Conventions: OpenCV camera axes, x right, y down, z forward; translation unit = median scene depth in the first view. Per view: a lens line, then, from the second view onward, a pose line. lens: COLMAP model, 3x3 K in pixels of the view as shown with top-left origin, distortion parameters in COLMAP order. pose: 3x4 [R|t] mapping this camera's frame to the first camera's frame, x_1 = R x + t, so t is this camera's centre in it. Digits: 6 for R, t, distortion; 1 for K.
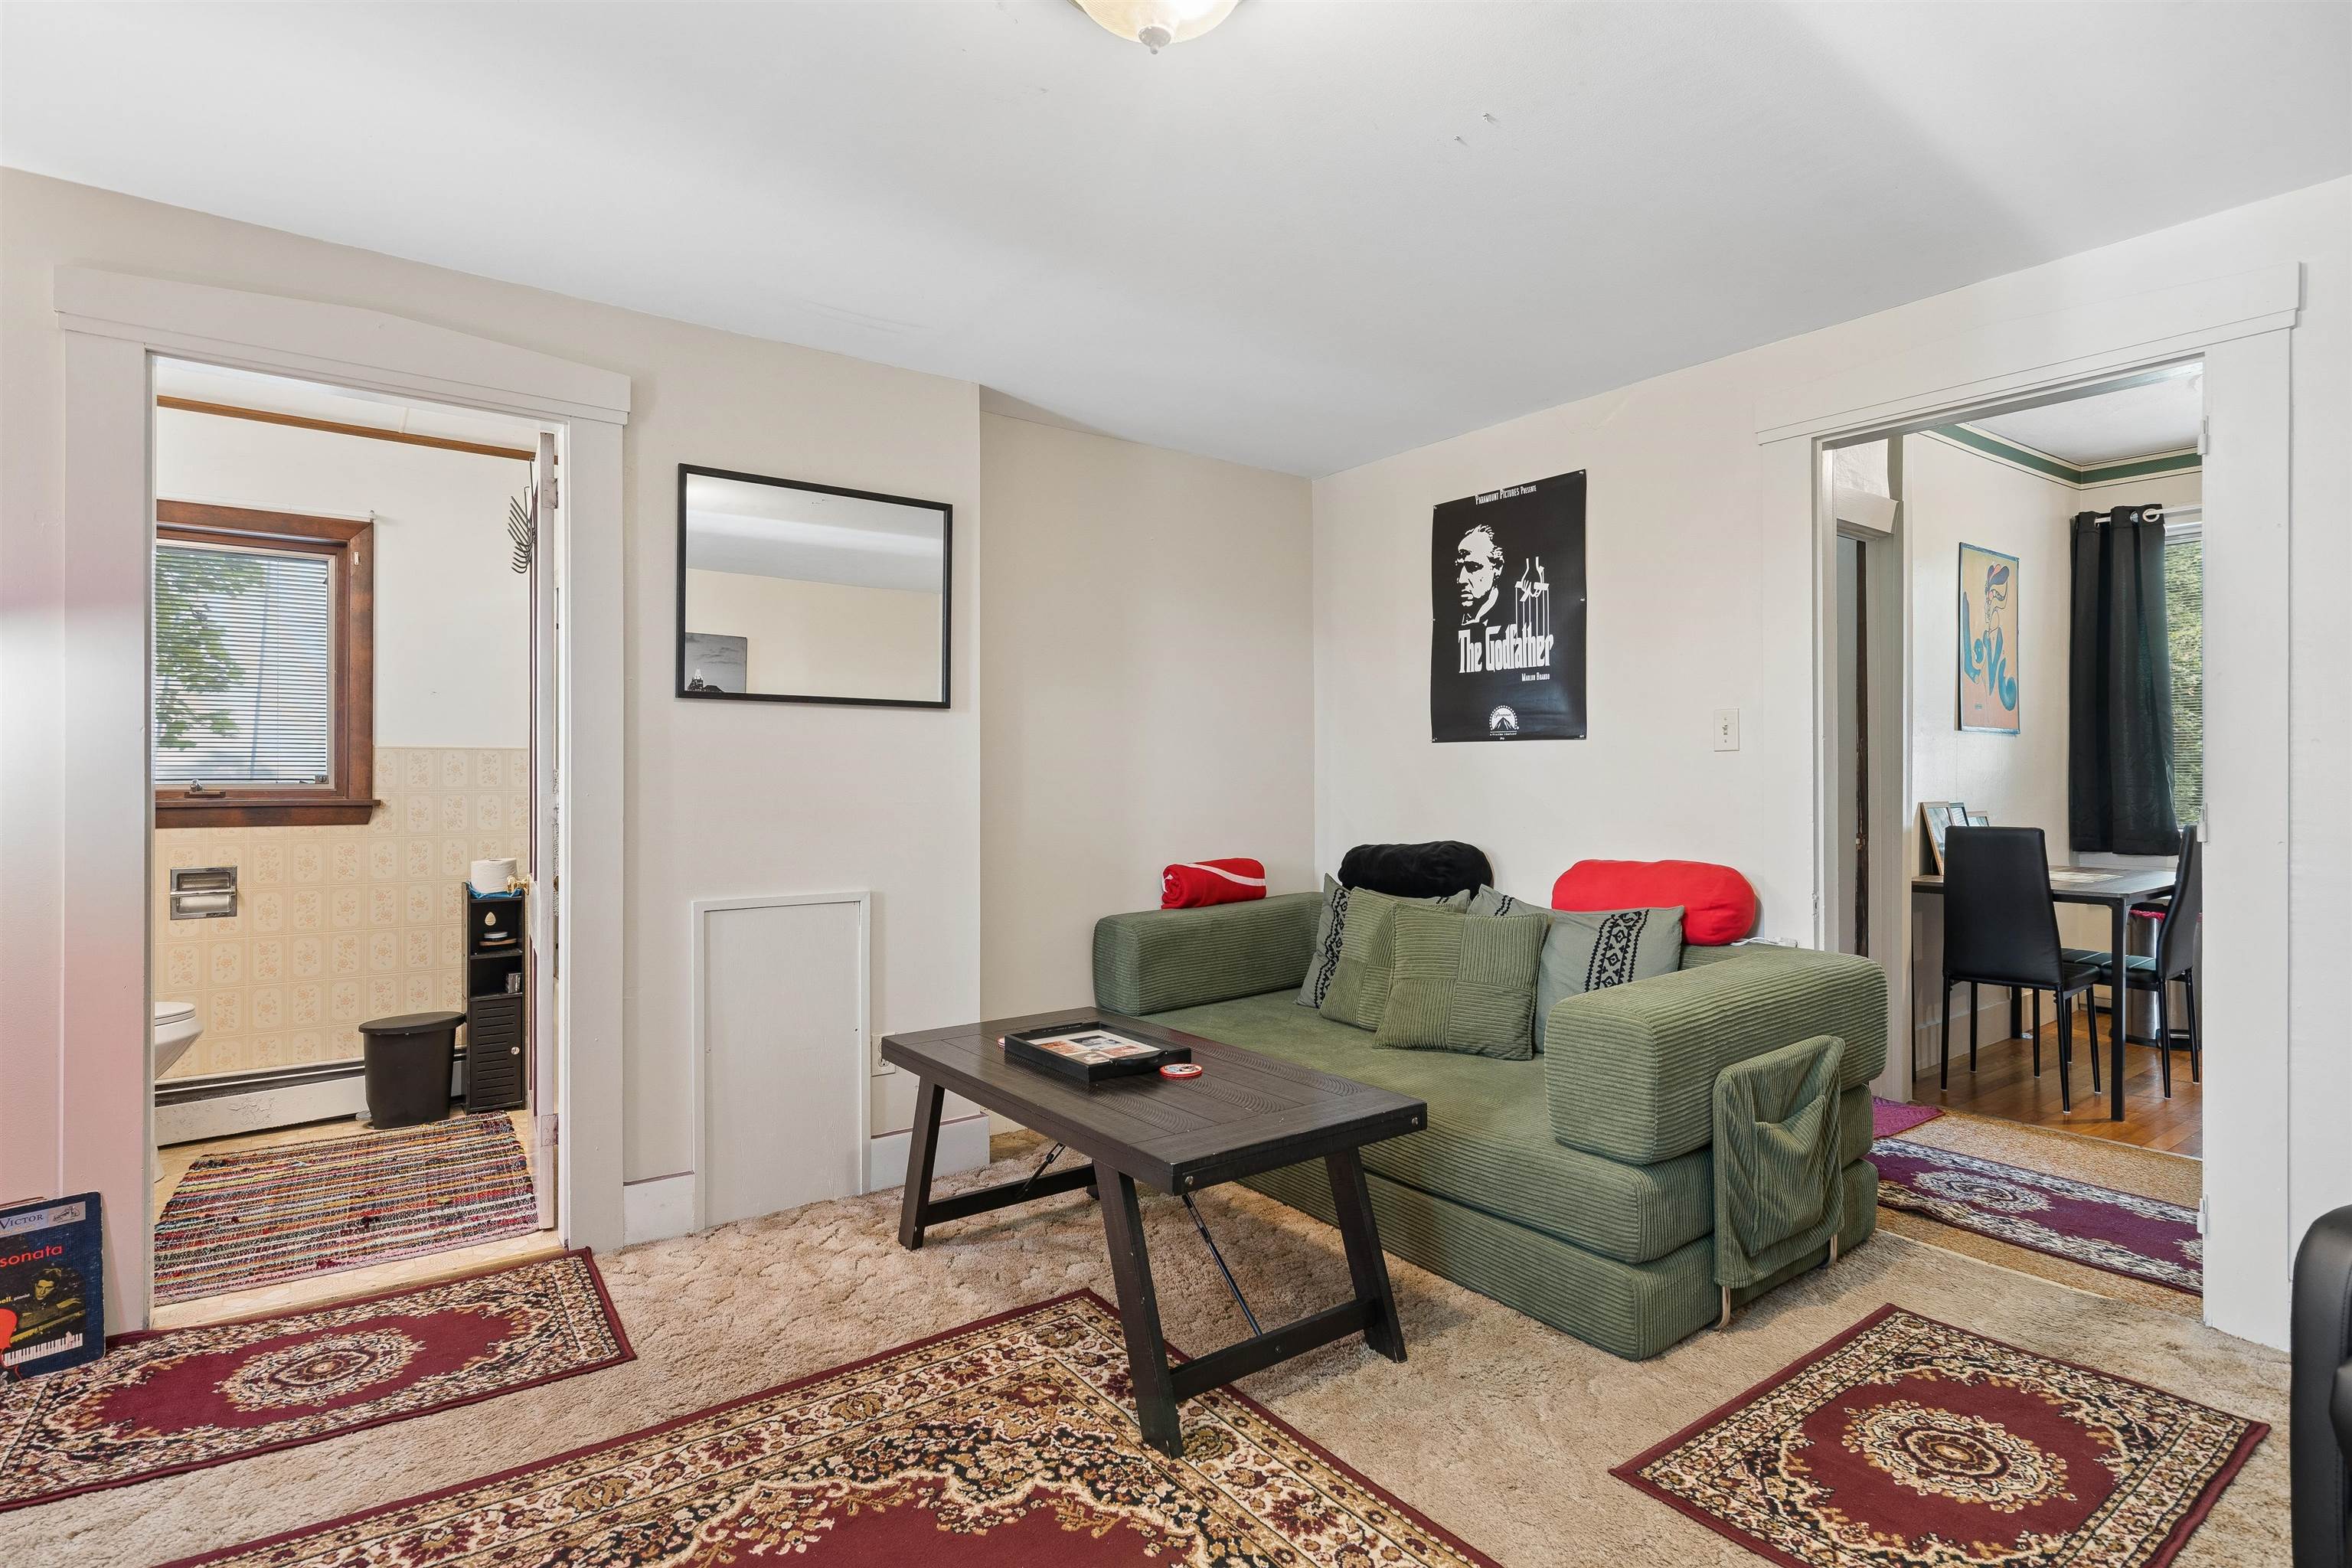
lens RADIAL K [[1165.1, 0, 1176.0], [0, 1165.1, 784.0], [0, 0, 1]] dist [0.002000, 0.000578]
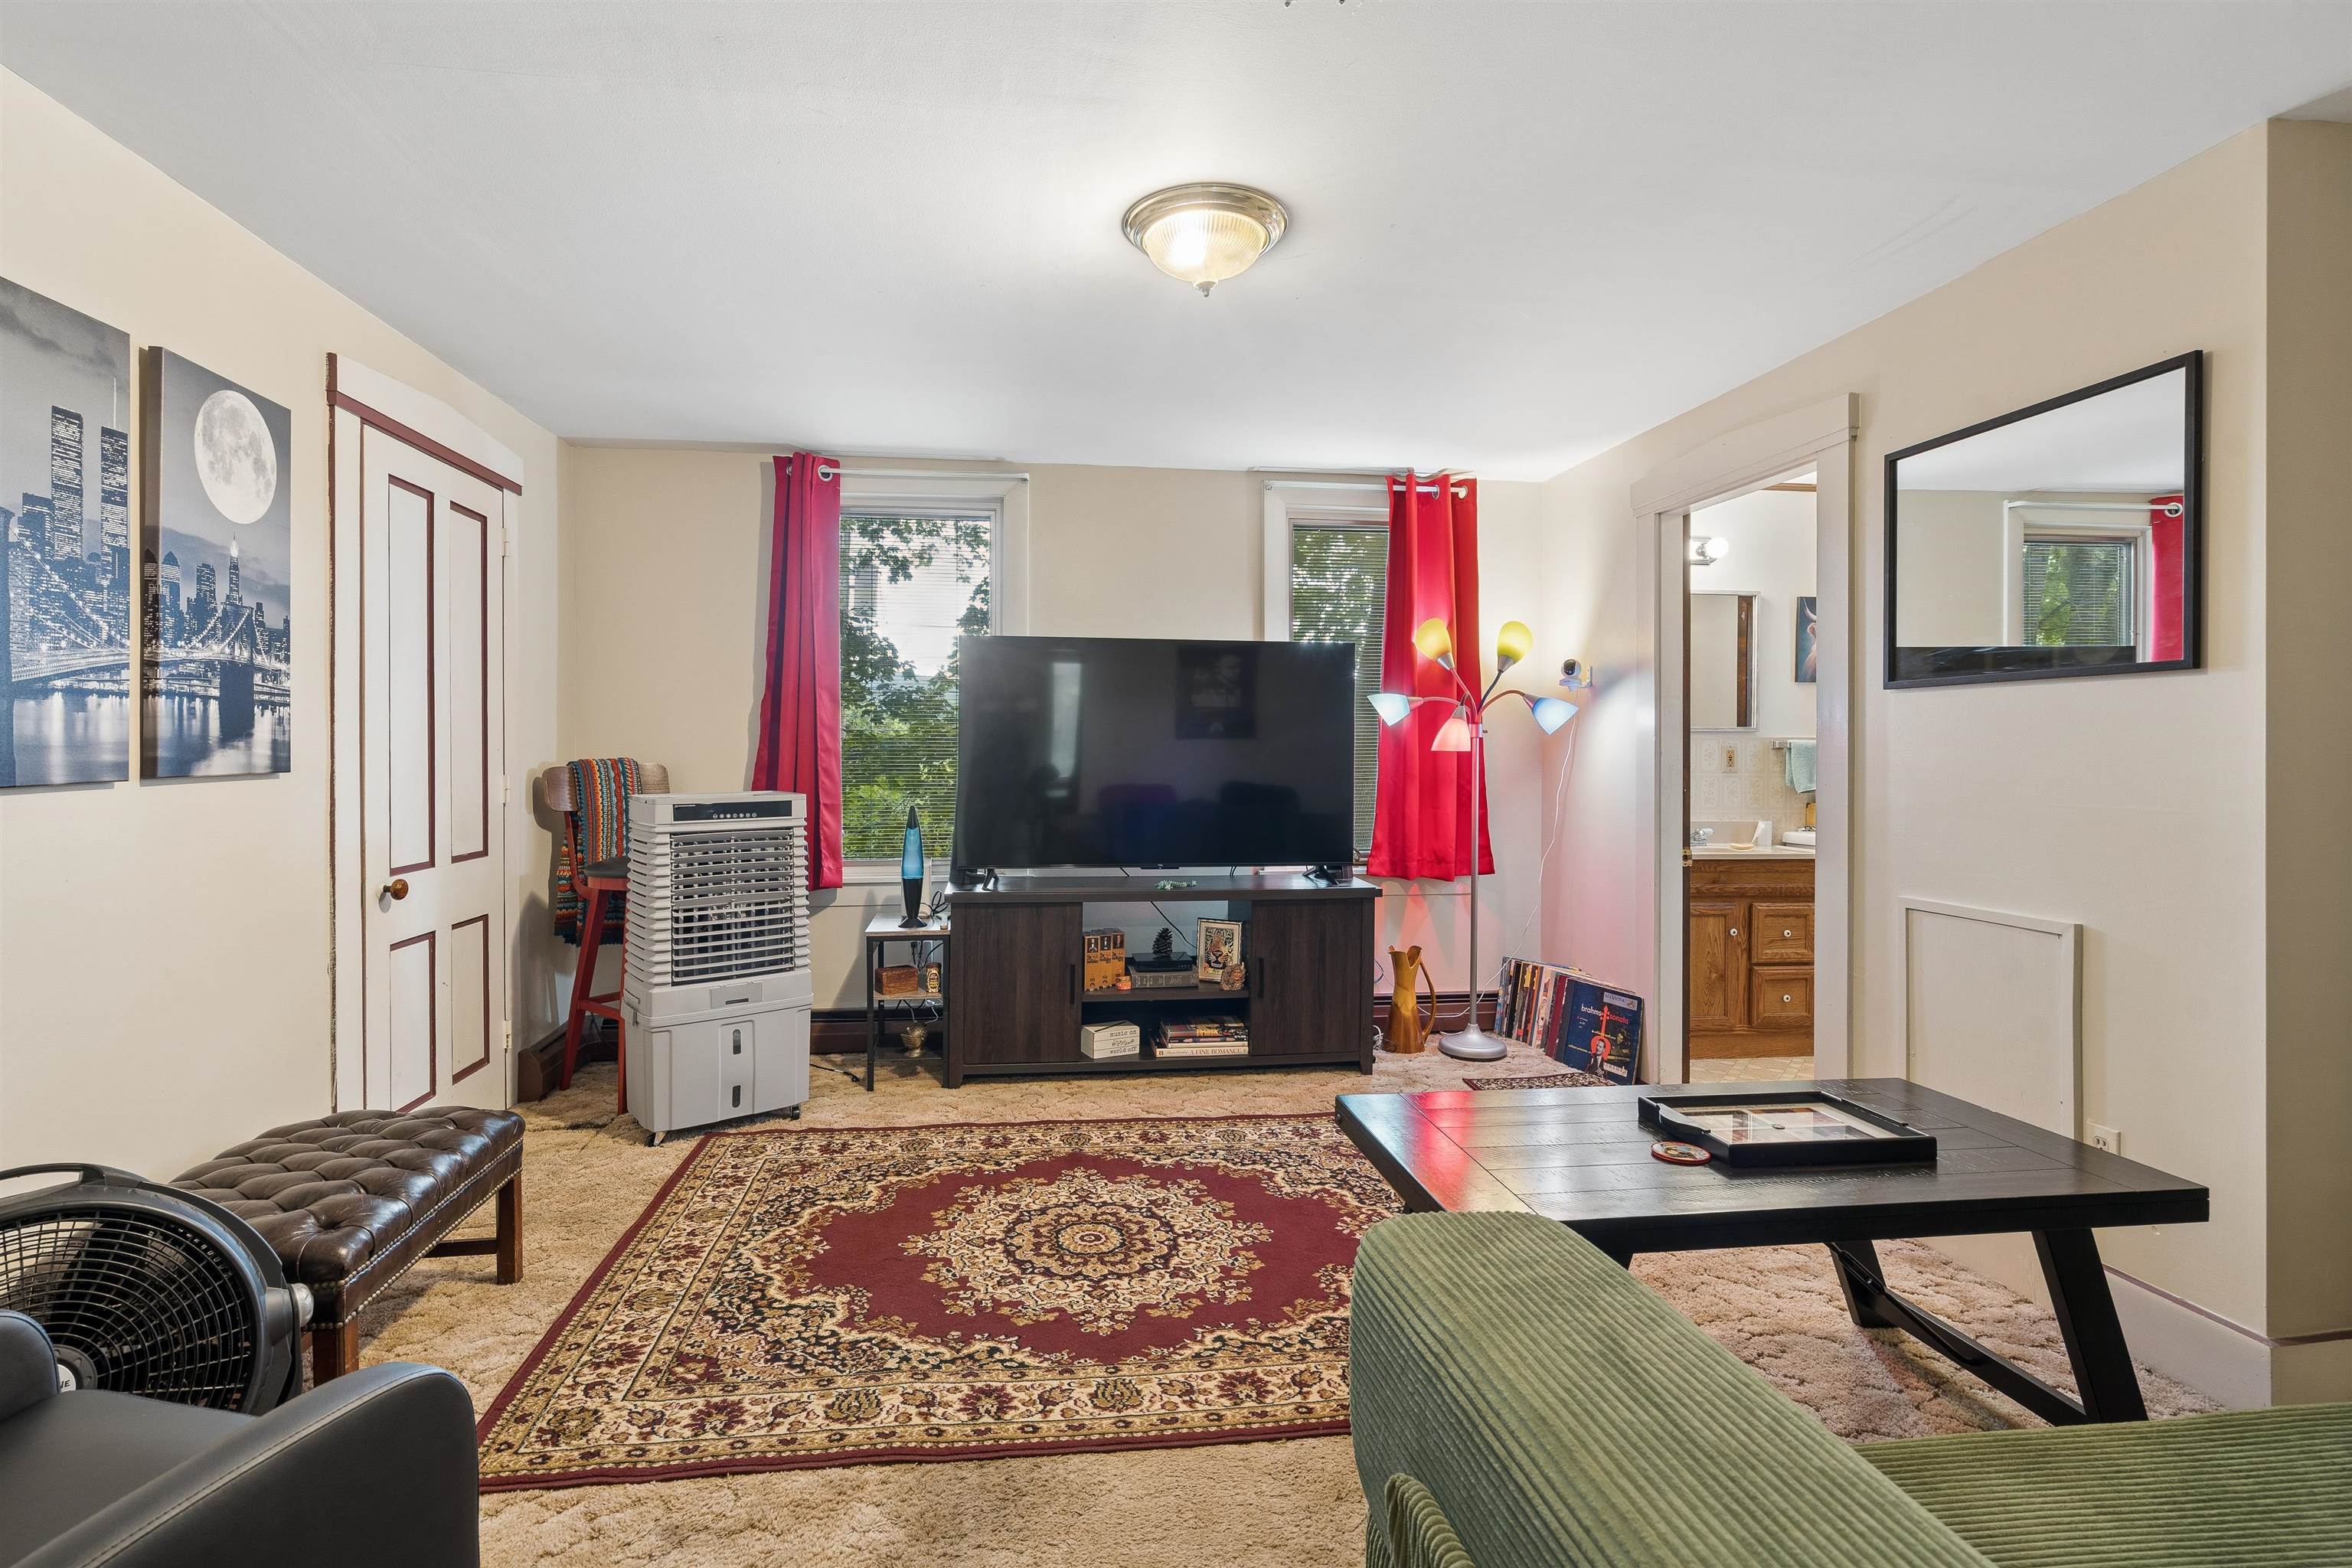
lens RADIAL K [[1113.4, 0, 1168.8], [0, 1113.4, 758.6], [0, 0, 1]] dist [0.000538, 0.000124]
pose [[-0.470605, 0.002718, -0.882340, 0.541082], [-0.004446, 0.999975, 0.005451, -0.013238], [0.882333, 0.006488, -0.470582, 0.686945]]
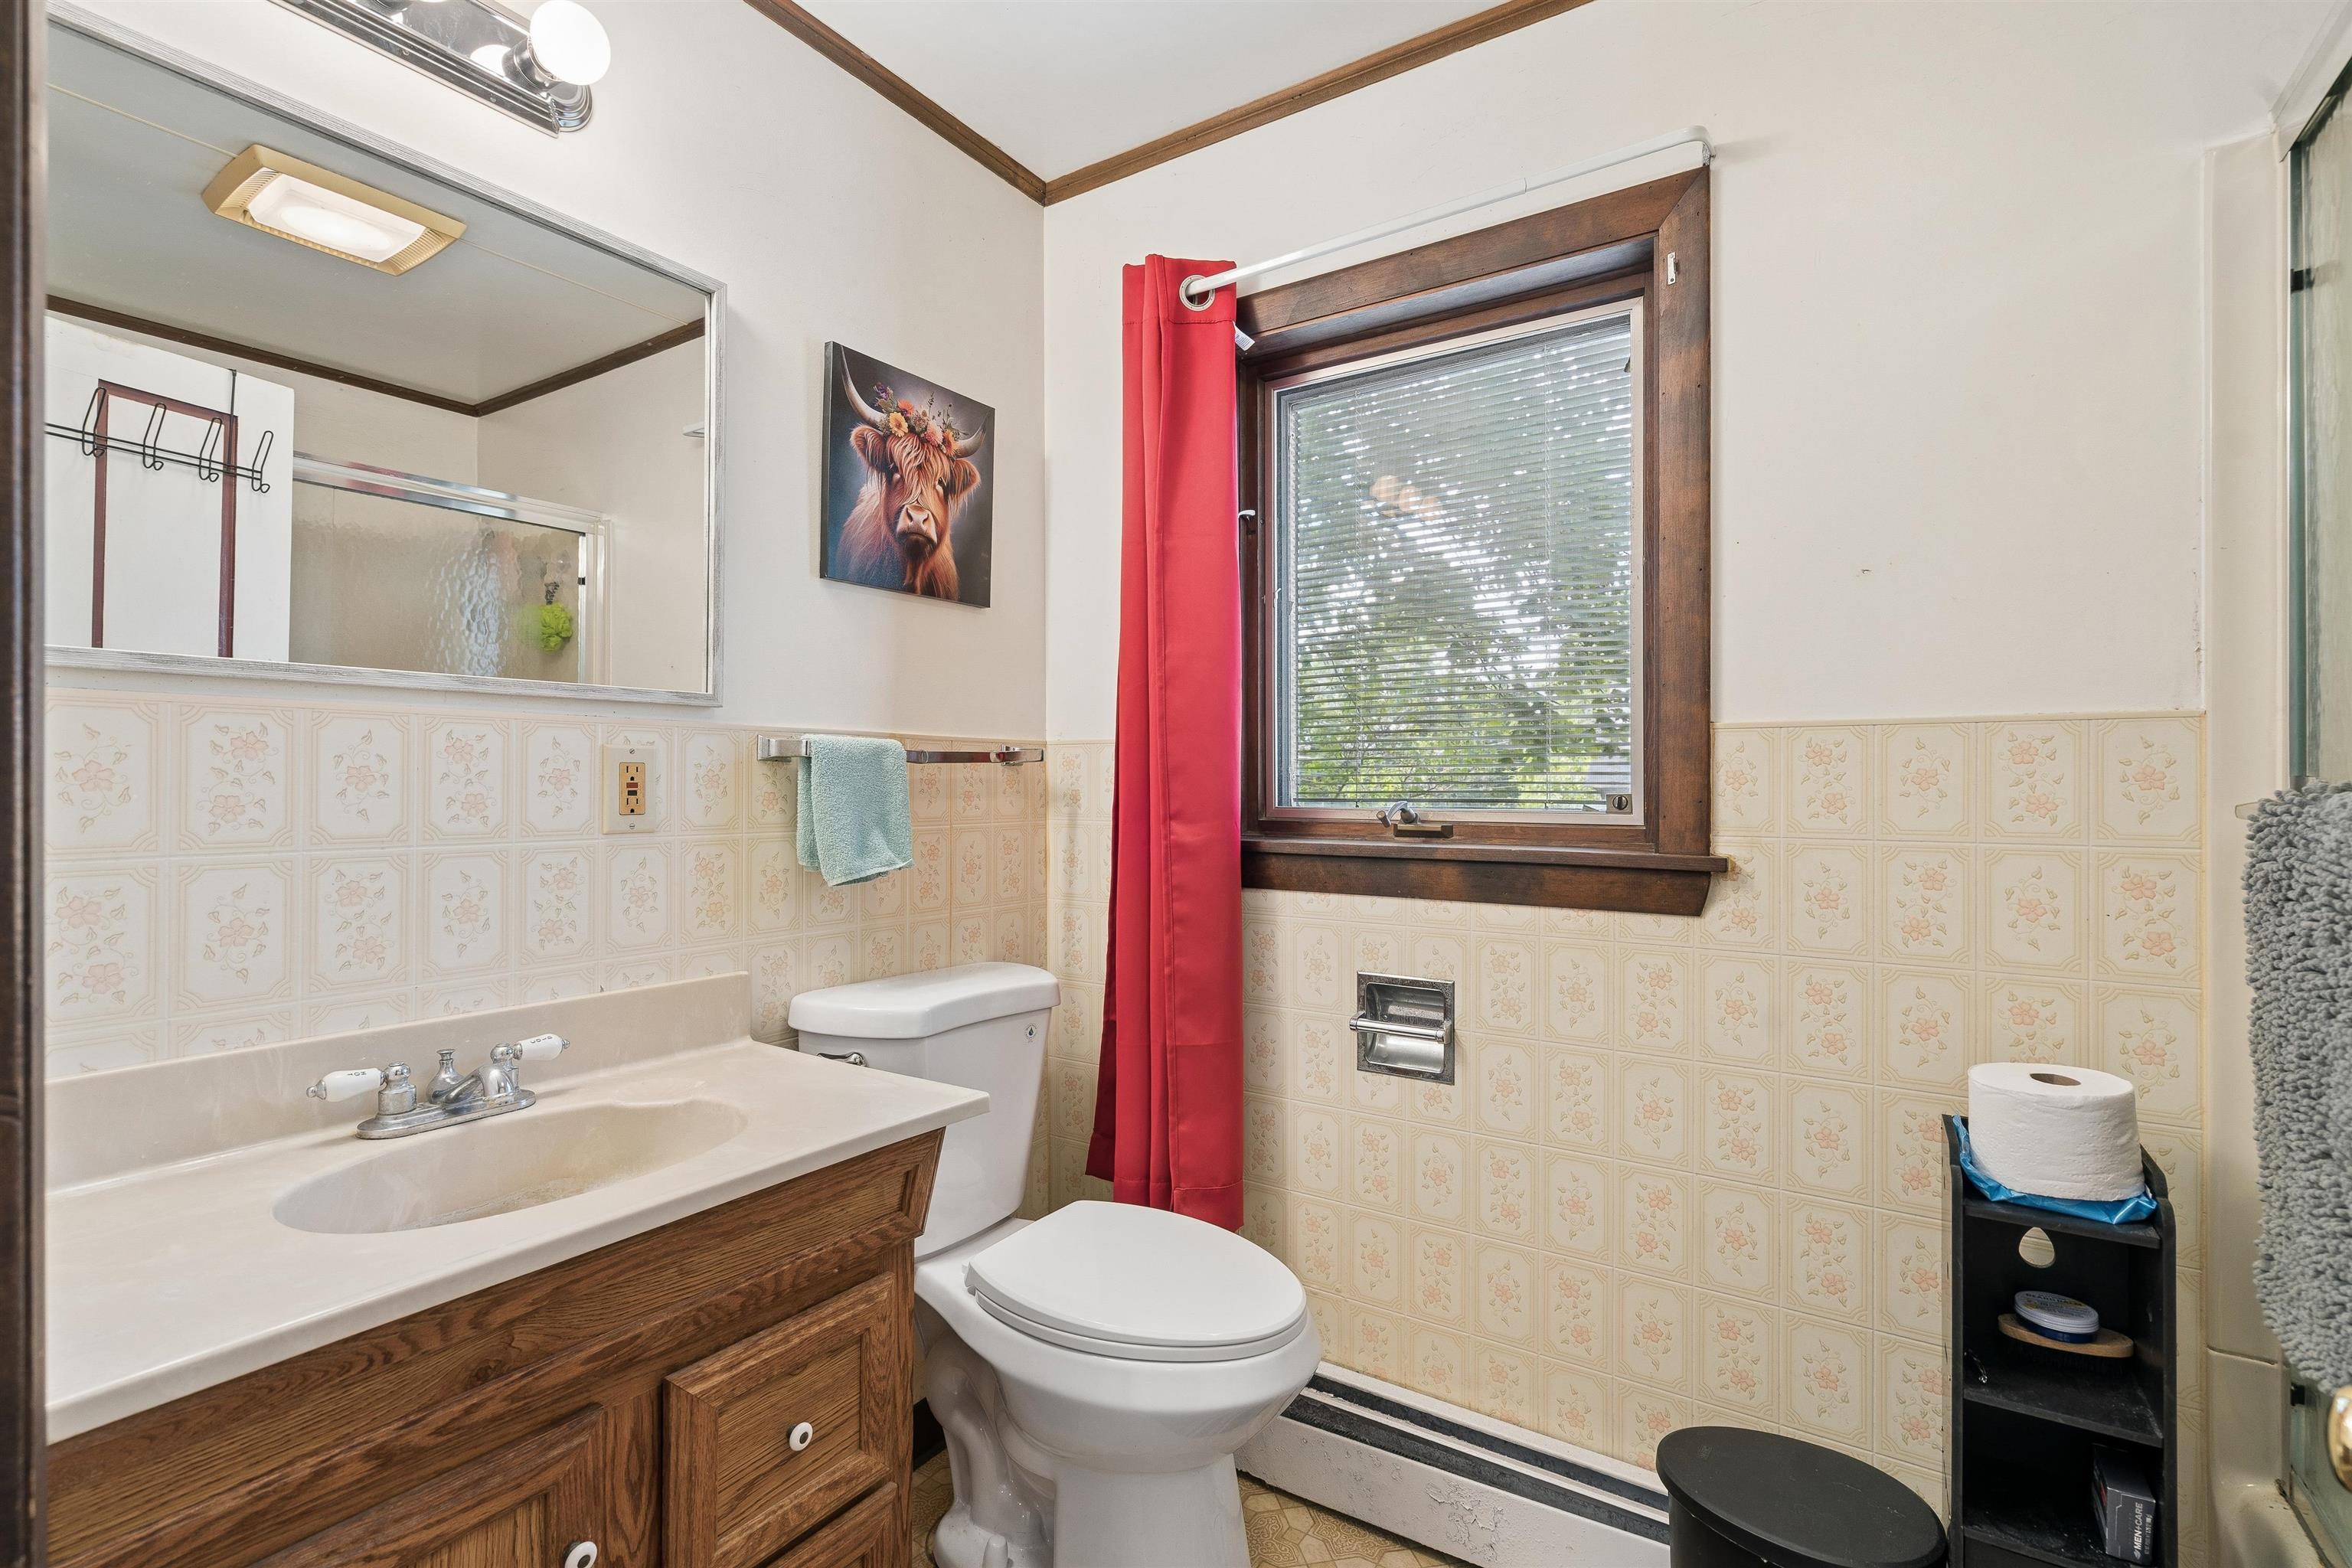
lens RADIAL K [[1047.2, 0, 1170.0], [0, 1047.2, 772.1], [0, 0, 1]] dist [-0.003669, 0.001092]
pose [[0.343909, -0.003337, -0.938997, -0.416635], [-0.001684, 0.999990, -0.004171, -0.014002], [0.939001, 0.003015, 0.343900, 0.705315]]
